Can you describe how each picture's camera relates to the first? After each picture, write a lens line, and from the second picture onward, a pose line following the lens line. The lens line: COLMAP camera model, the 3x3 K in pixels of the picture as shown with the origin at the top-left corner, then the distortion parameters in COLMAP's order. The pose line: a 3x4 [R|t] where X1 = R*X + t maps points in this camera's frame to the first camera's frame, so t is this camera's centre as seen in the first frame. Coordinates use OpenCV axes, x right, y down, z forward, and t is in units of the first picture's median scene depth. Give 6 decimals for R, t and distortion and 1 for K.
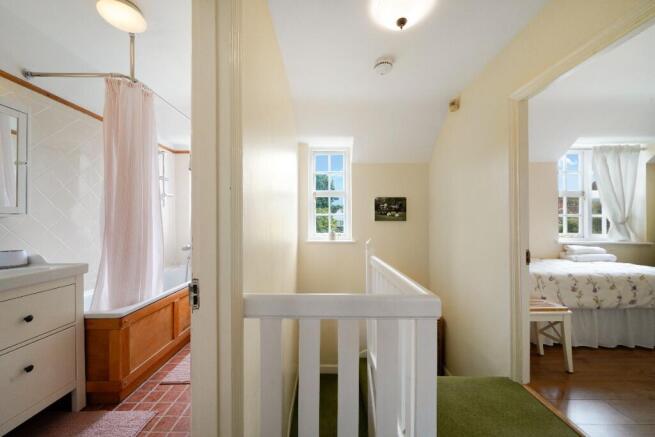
lens RADIAL K [[246.0, 0, 321.0], [0, 246.0, 220.4], [0, 0, 1]] dist [-0.007073, -0.000482]
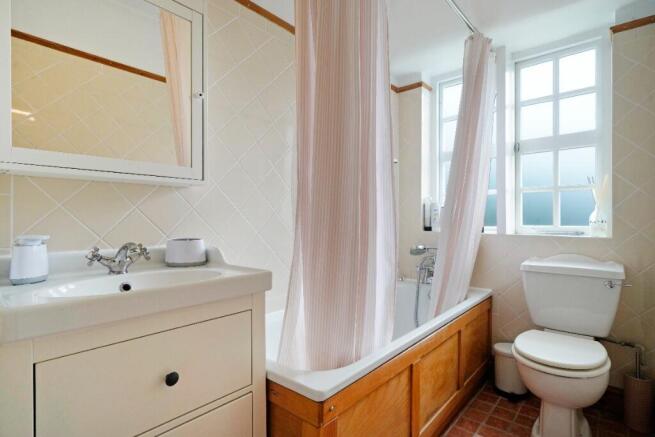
lens RADIAL K [[329.2, 0, 327.0], [0, 329.2, 218.5], [0, 0, 1]] dist [0.002483, 0.000081]
pose [[0.762151, 0.006152, -0.647370, -0.395989], [0.000273, 0.999952, 0.009824, 0.055430], [0.647399, -0.007664, 0.762113, 0.514811]]
